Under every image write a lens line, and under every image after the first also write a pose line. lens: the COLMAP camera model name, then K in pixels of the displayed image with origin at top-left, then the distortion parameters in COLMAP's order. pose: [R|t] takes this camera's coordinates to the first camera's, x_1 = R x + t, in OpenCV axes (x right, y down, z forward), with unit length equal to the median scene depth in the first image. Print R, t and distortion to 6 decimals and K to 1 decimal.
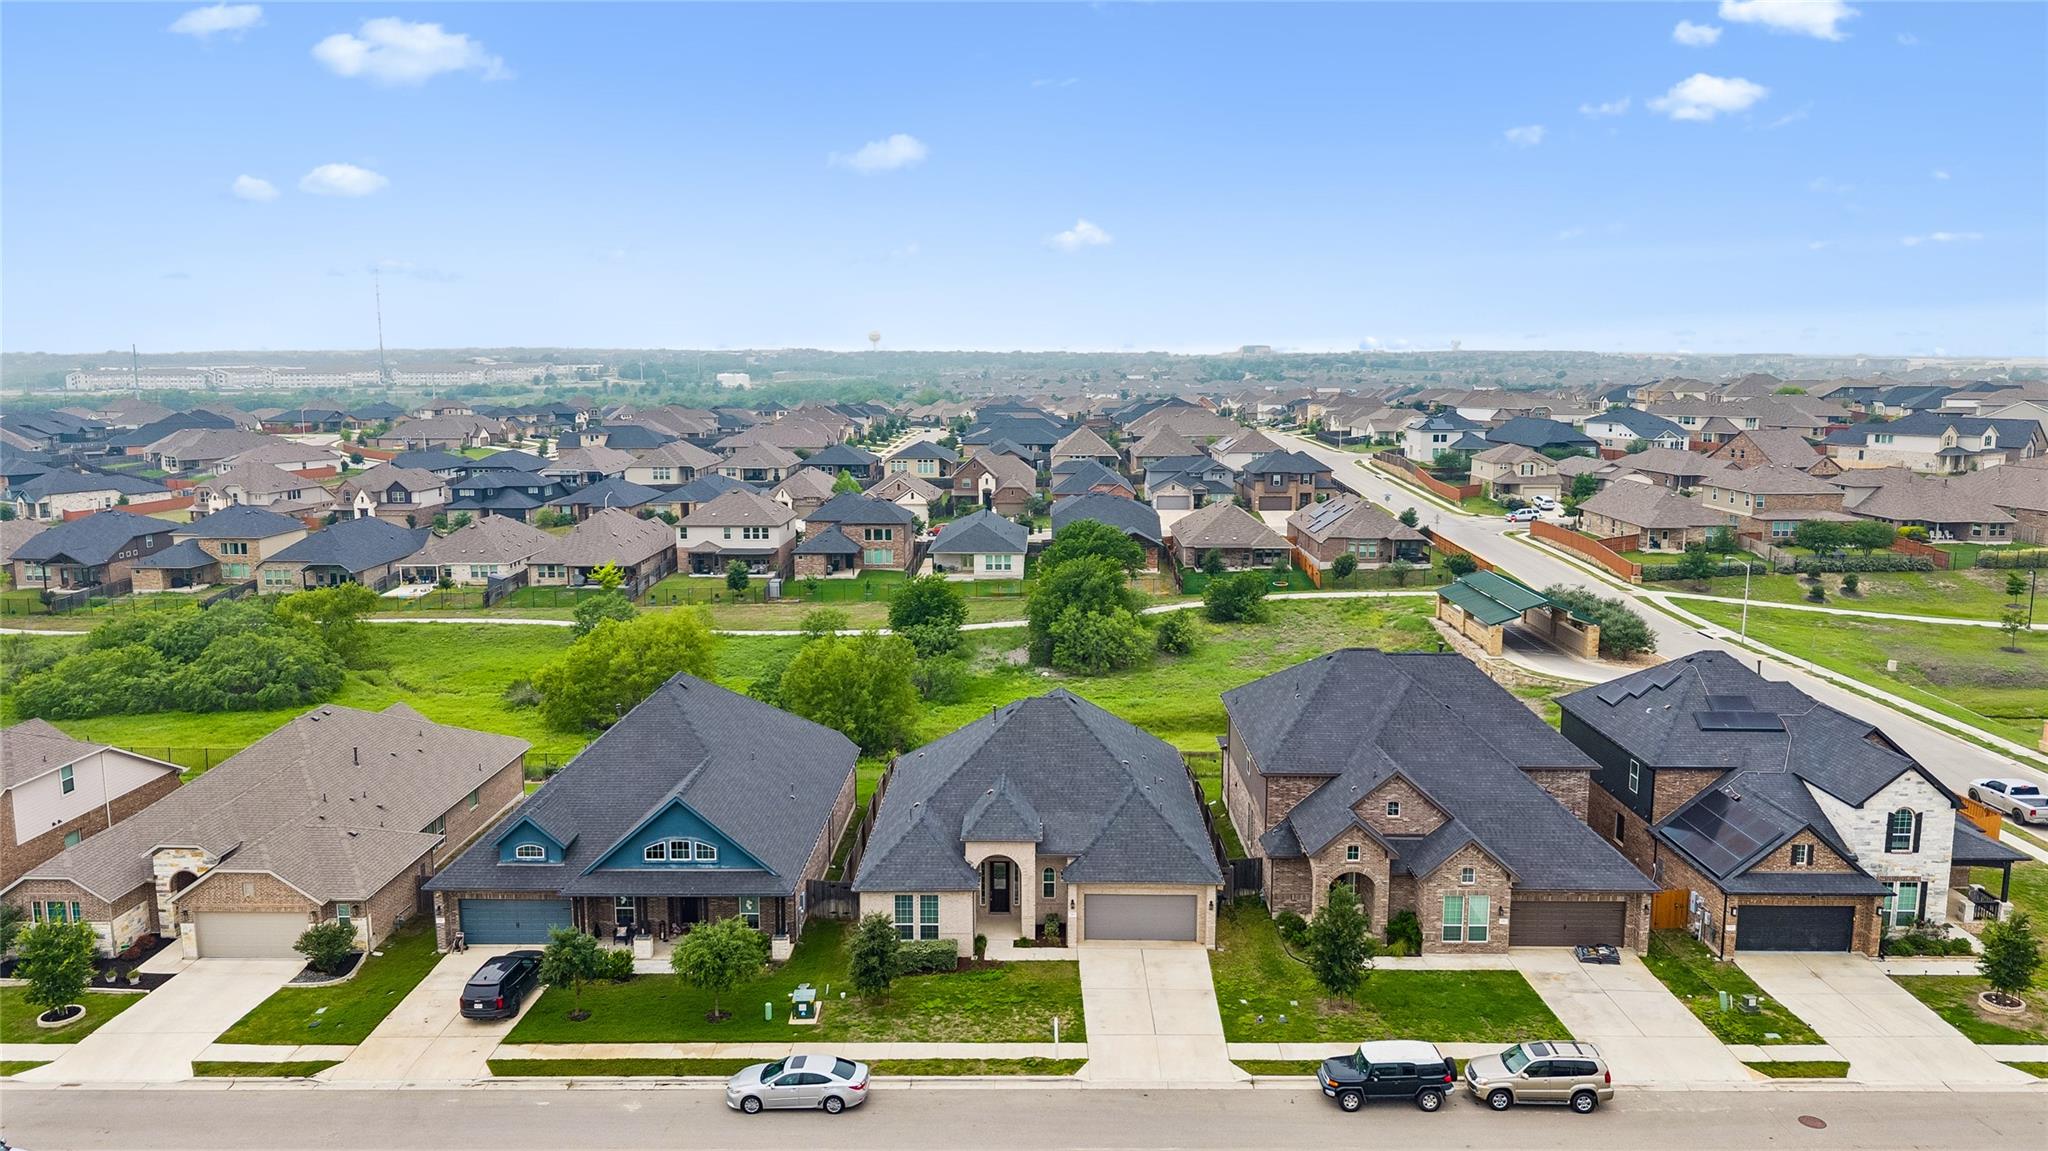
lens RADIAL K [[1366.6, 0, 1031.4], [0, 1366.6, 571.2], [0, 0, 1]] dist [0.065489, -0.087095]
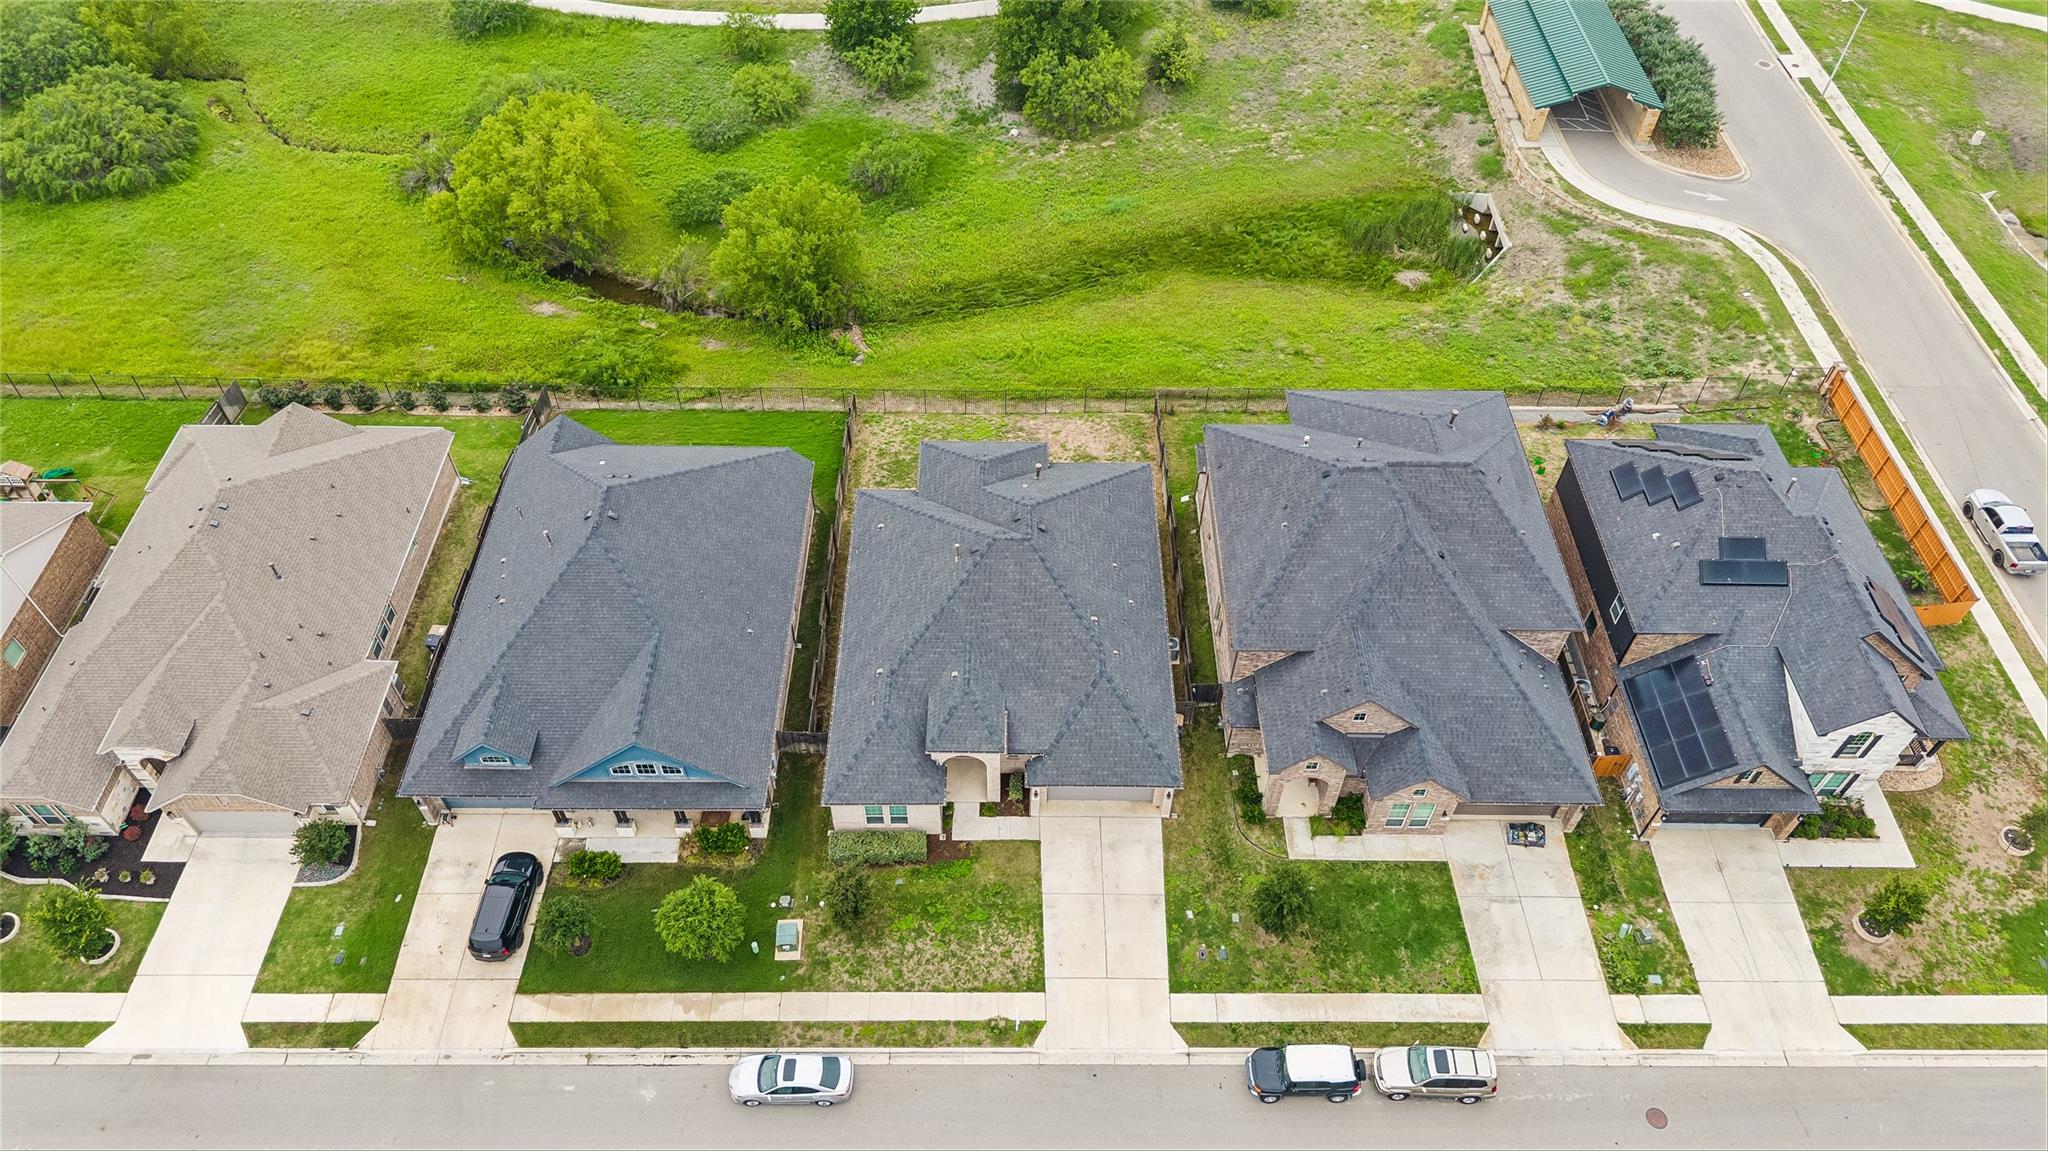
lens RADIAL K [[1366.6, 0, 1031.4], [0, 1366.6, 571.2], [0, 0, 1]] dist [0.065489, -0.087095]
pose [[0.999743, 0.001197, 0.022631, 0.003070], [-0.015611, 0.760280, 0.649408, -0.564536], [-0.016429, -0.649595, 0.760103, 0.327547]]
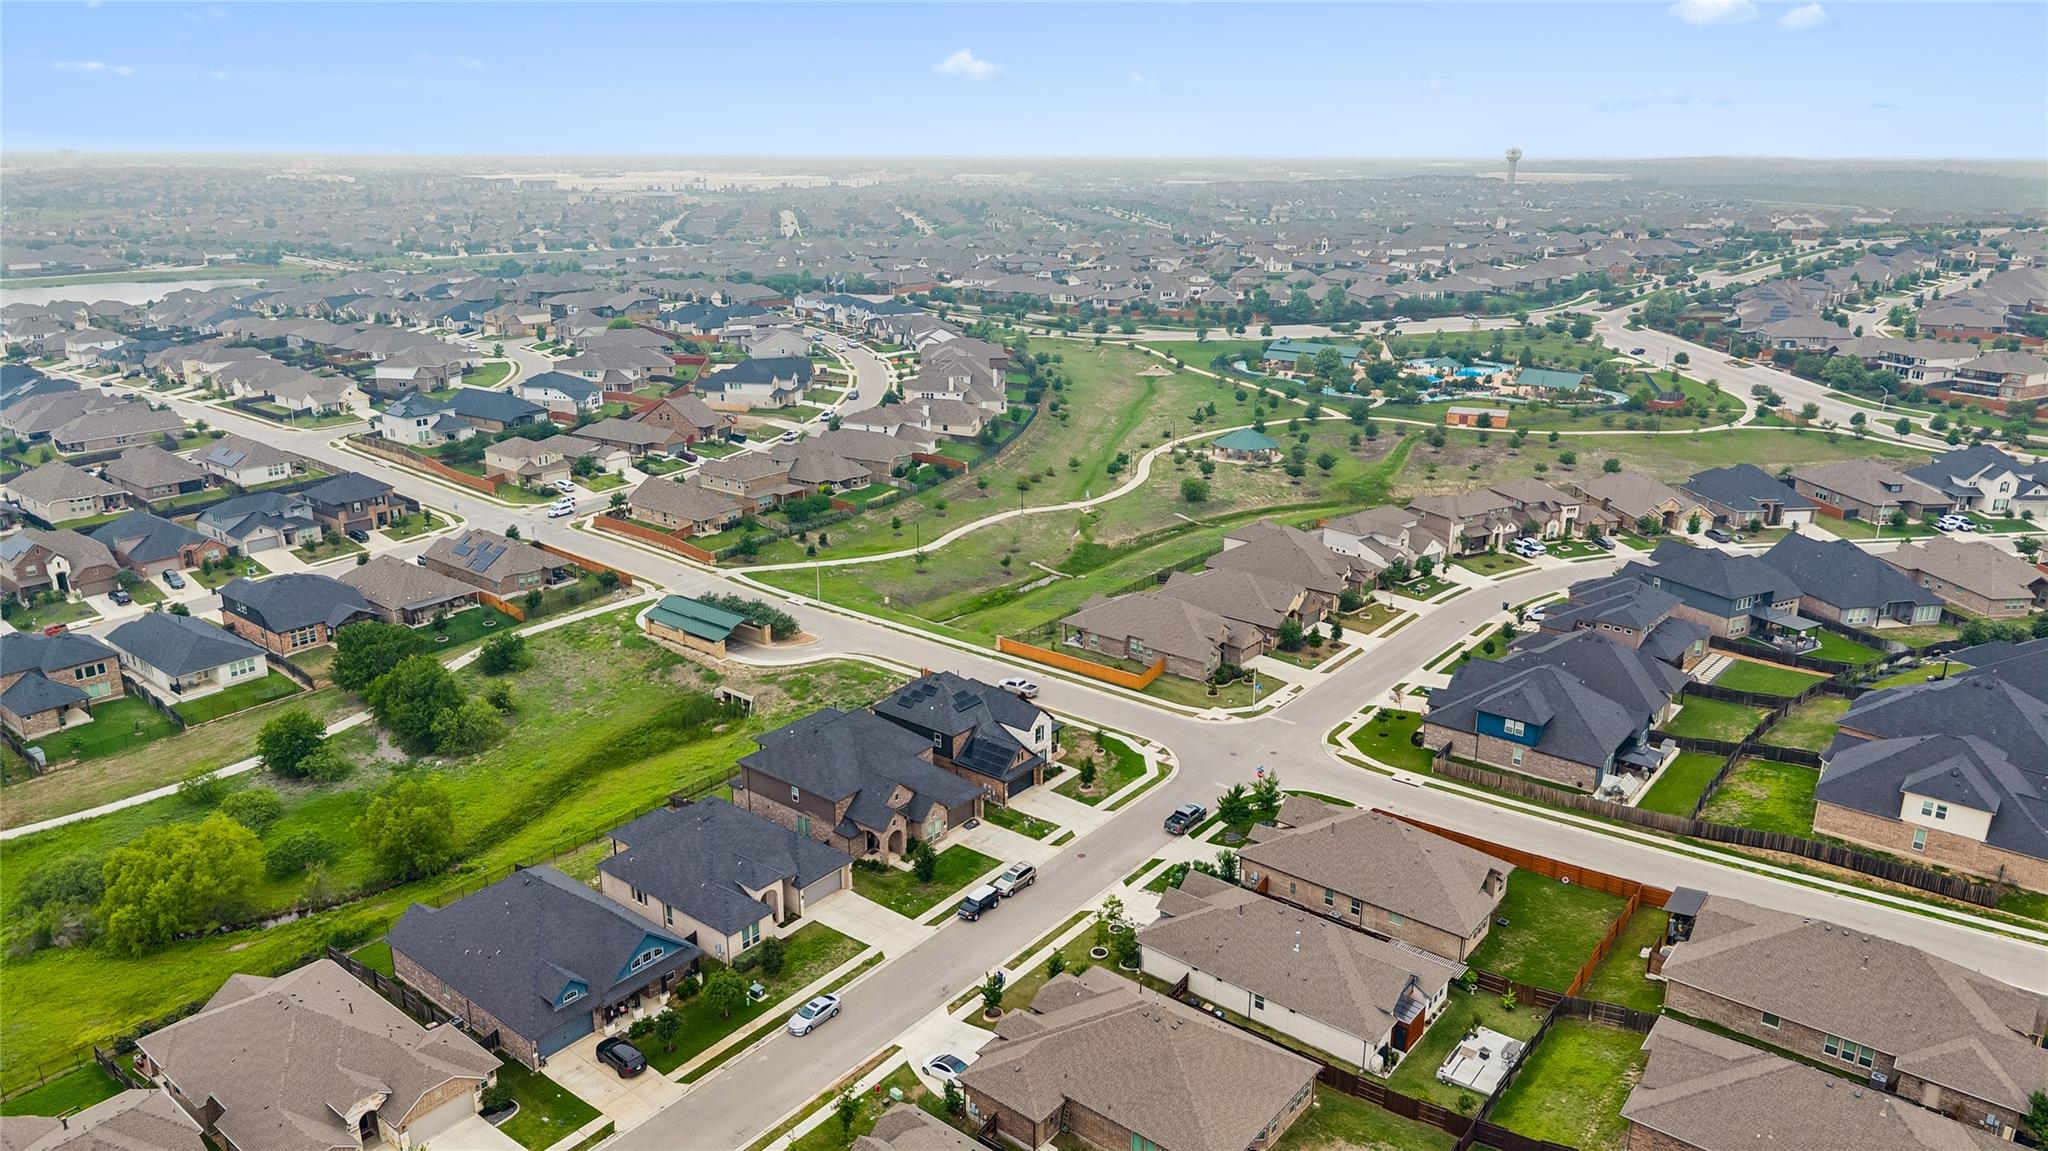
lens RADIAL K [[1366.6, 0, 1031.4], [0, 1366.6, 571.2], [0, 0, 1]] dist [0.065489, -0.087095]
pose [[0.615247, -0.235938, 0.752200, -1.225878], [0.121377, 0.971137, 0.205332, -0.632694], [-0.778934, -0.035030, 0.626127, -0.569664]]
